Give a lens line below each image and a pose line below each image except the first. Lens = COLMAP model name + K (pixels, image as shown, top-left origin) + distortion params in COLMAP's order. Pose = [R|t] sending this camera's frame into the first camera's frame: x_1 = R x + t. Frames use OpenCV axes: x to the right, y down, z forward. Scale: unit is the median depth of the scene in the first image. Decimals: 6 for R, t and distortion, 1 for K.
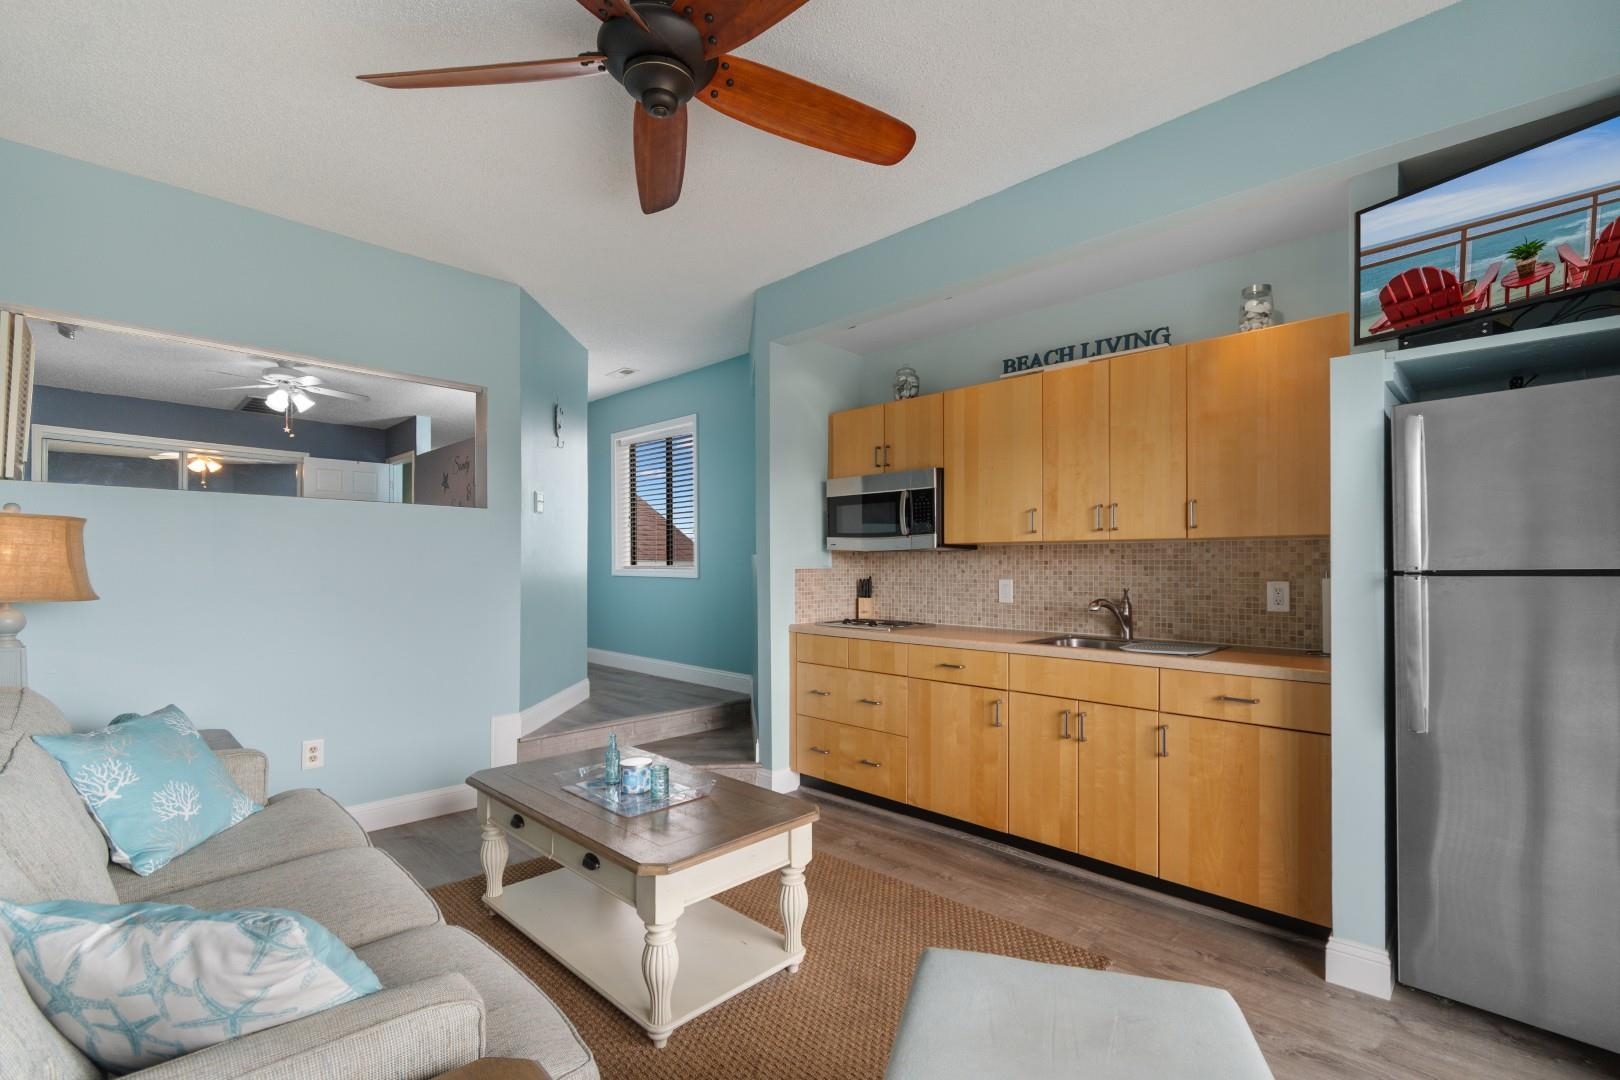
lens RADIAL K [[708.9, 0, 812.7], [0, 708.9, 568.2], [0, 0, 1]] dist [-0.001396, -0.000186]
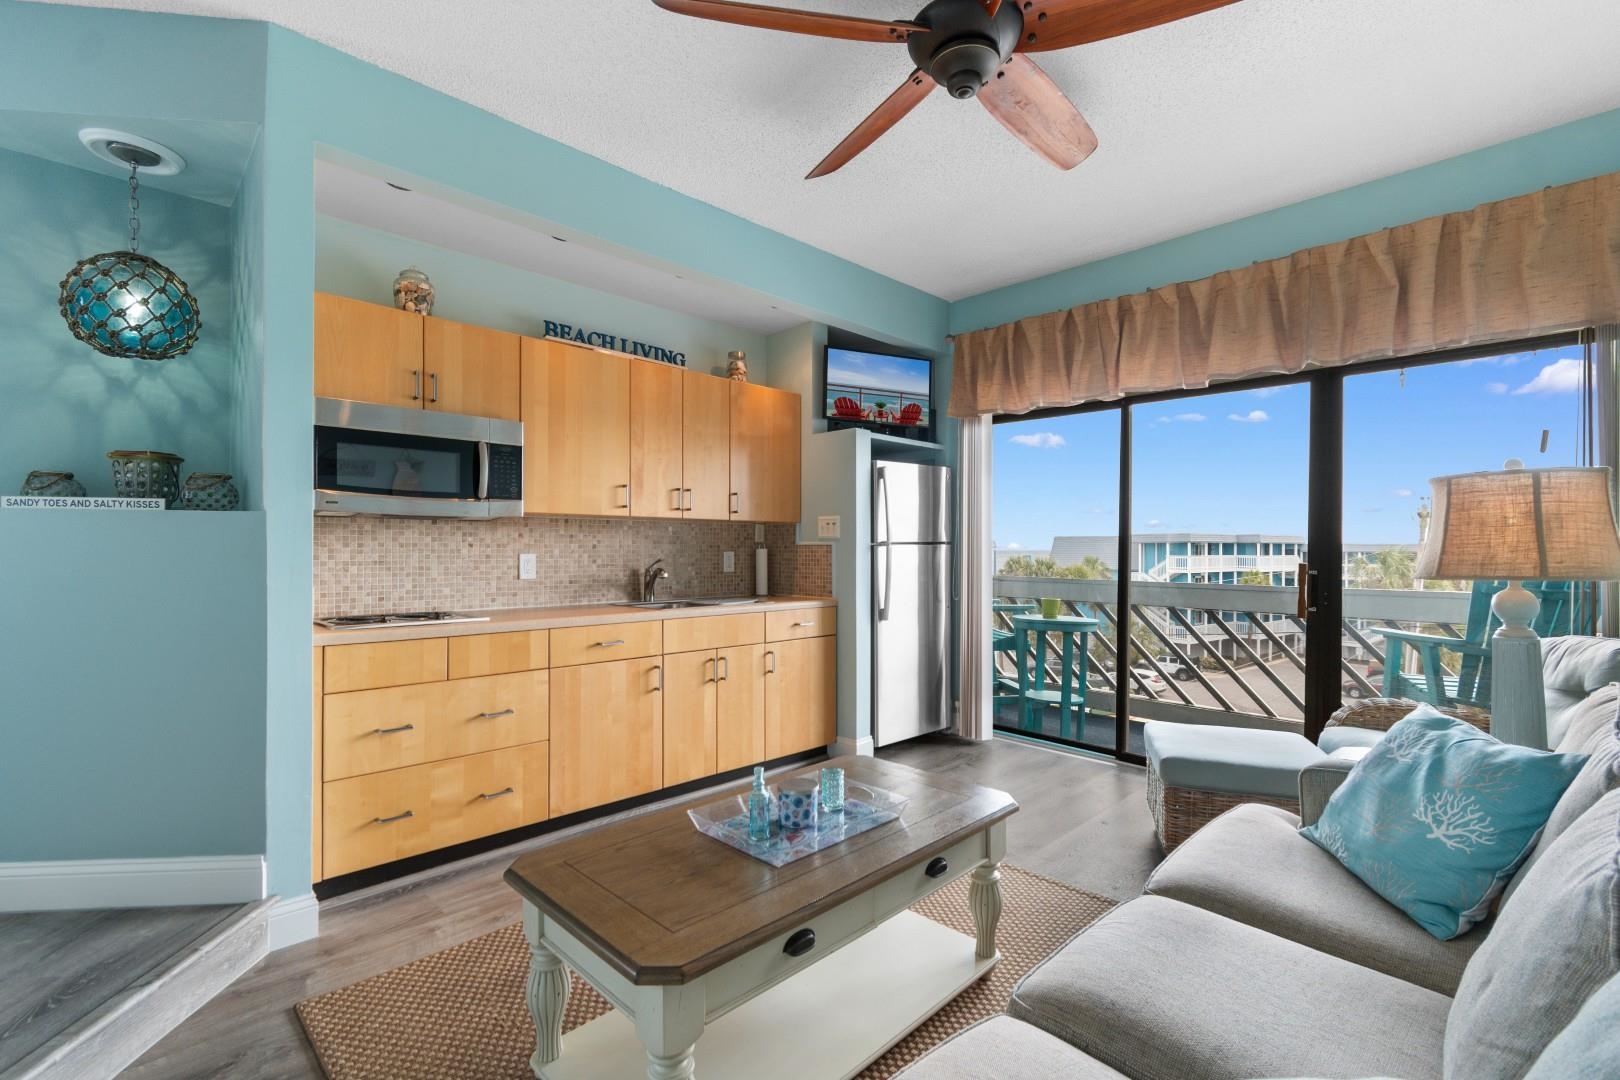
lens RADIAL K [[716.4, 0, 808.5], [0, 716.4, 547.8], [0, 0, 1]] dist [0.000887, -0.000186]
pose [[0.029666, 0.001278, 0.999559, -0.771569], [0.004230, 0.999990, -0.001404, 0.012778], [-0.999551, 0.004270, 0.029660, 0.719721]]
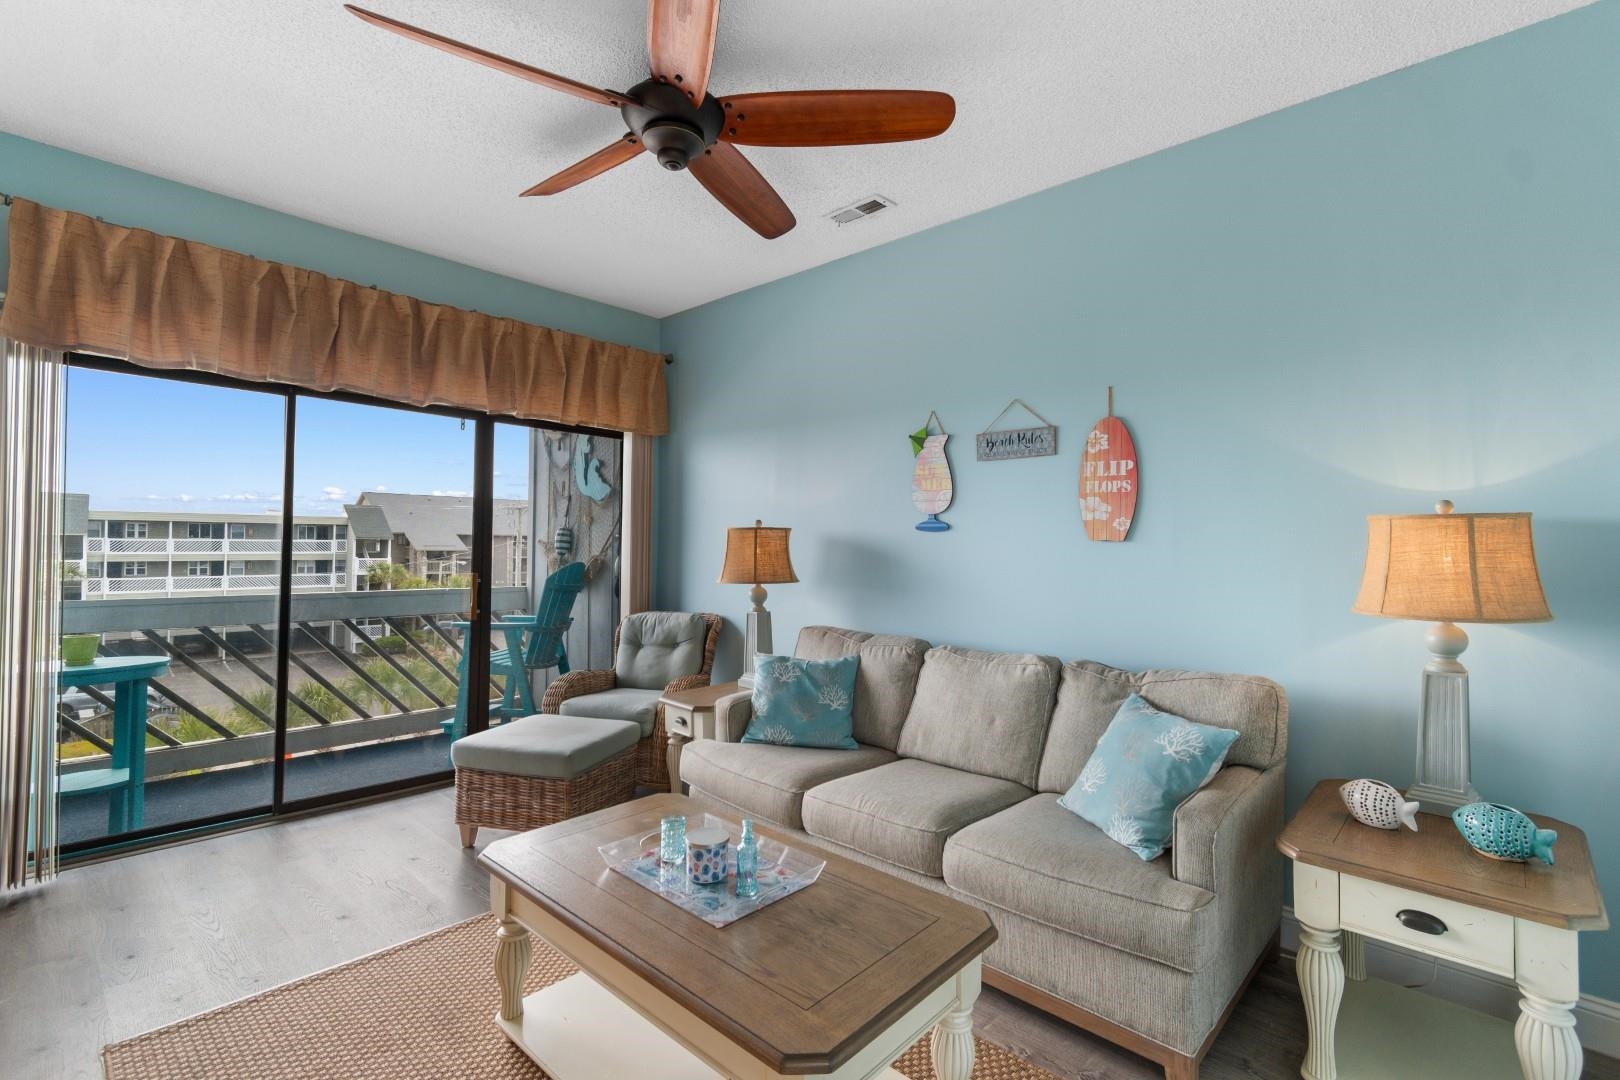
lens RADIAL K [[739.5, 0, 813.7], [0, 739.5, 533.1], [0, 0, 1]] dist [0.003771, 0.000360]
pose [[-0.999665, -0.012772, -0.022507, -0.255691], [-0.012512, 0.999854, -0.011674, -0.024952], [0.022653, -0.011389, -0.999679, 1.325046]]
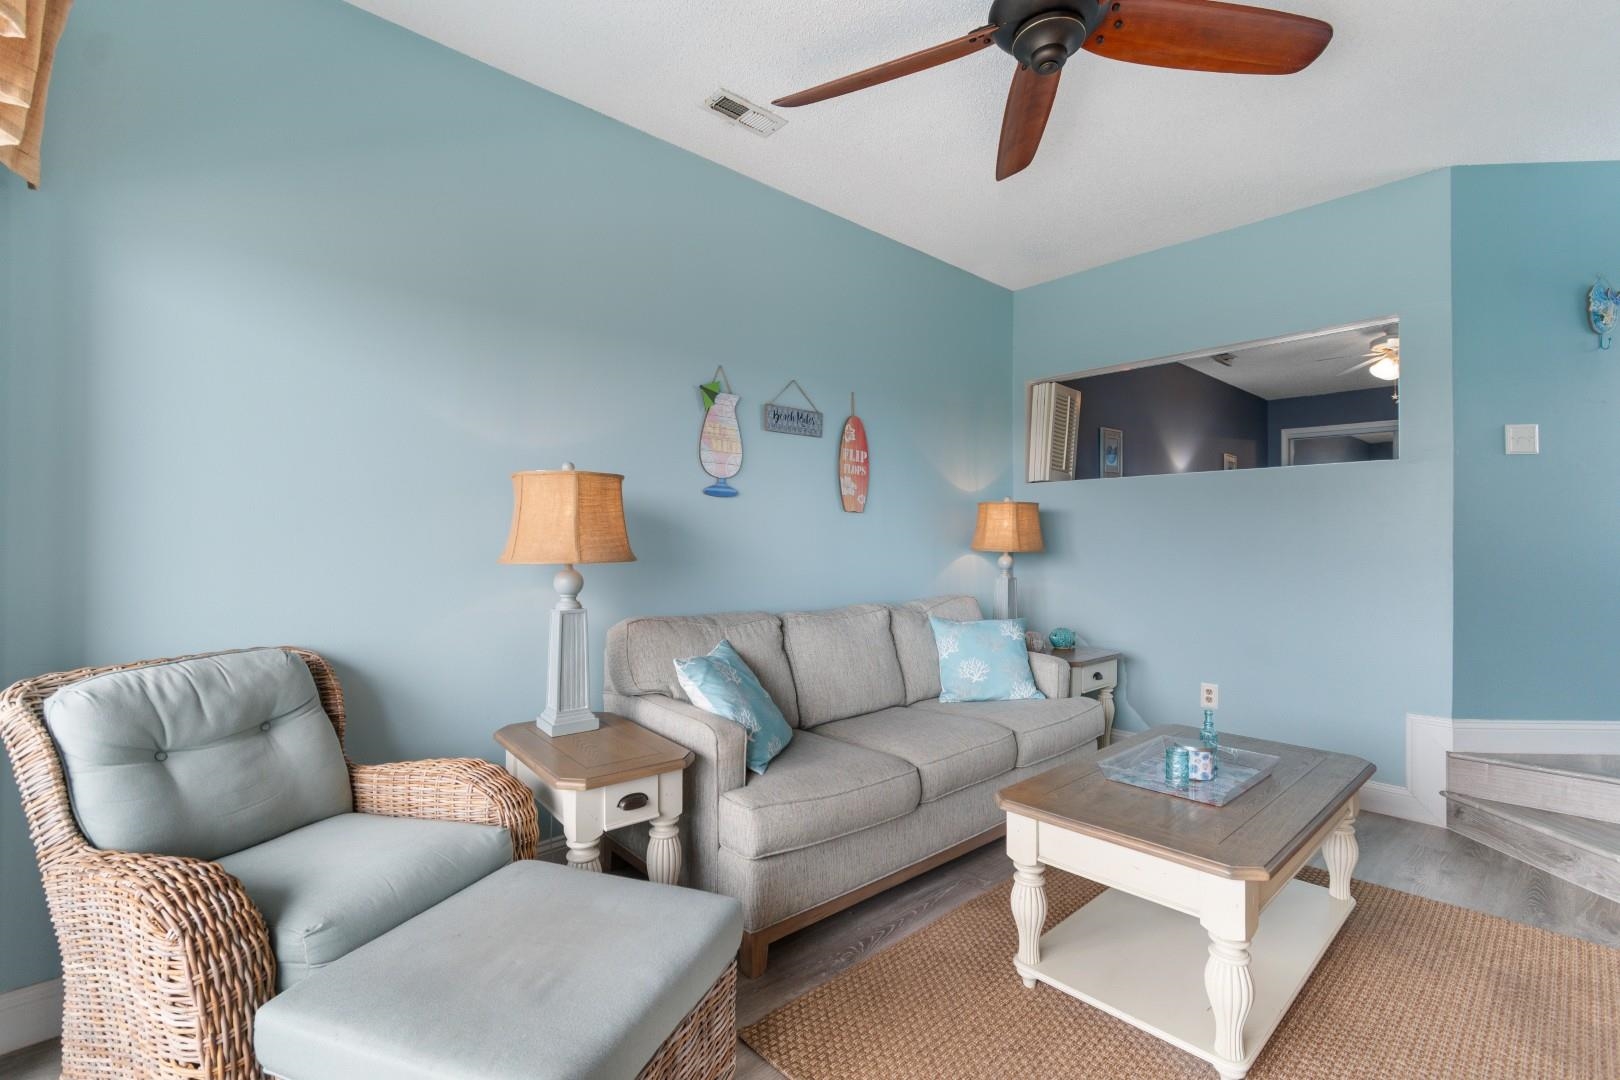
lens RADIAL K [[727.9, 0, 834.8], [0, 727.9, 536.4], [0, 0, 1]] dist [0.000258, -0.000118]
pose [[-0.053182, -0.011835, -0.998515, 0.505828], [-0.003236, 0.999927, -0.011679, 0.021171], [0.998580, 0.002611, -0.053216, 0.460693]]
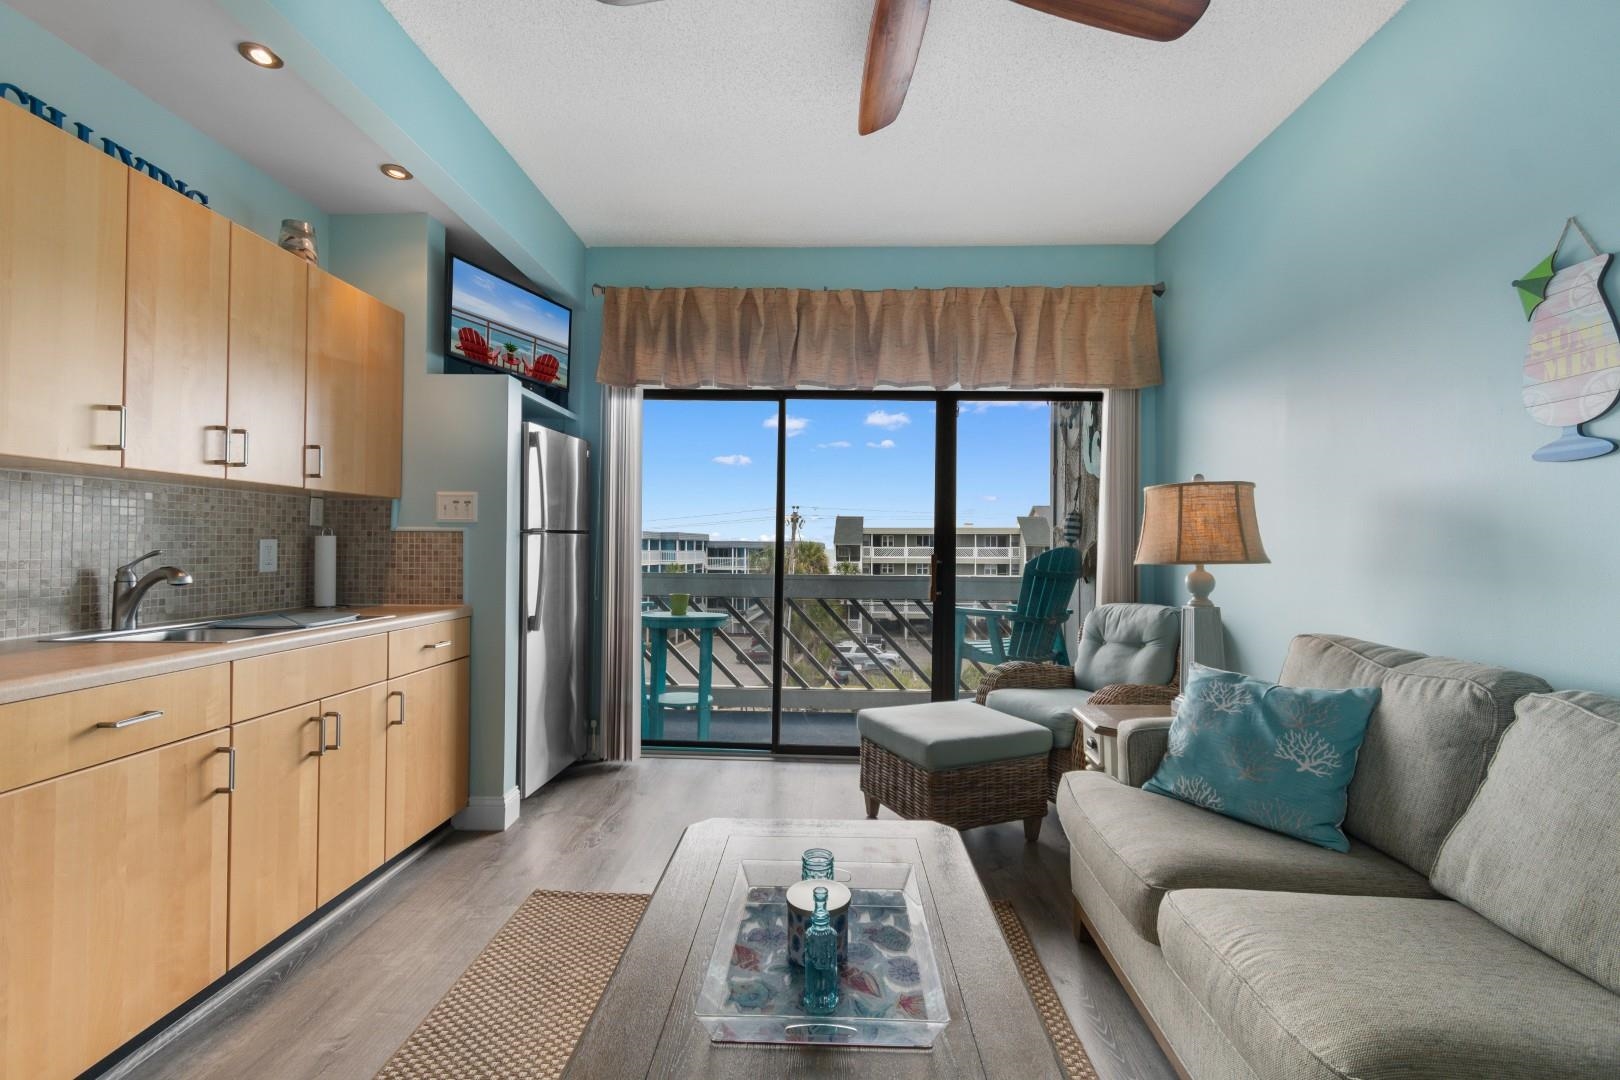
lens RADIAL K [[710.7, 0, 812.8], [0, 710.7, 536.7], [0, 0, 1]] dist [0.002535, -0.000377]
pose [[-0.670718, 0.005011, 0.741695, -0.464791], [-0.004010, 0.999938, -0.010382, 0.020363], [-0.741702, -0.009938, -0.670656, 1.001375]]
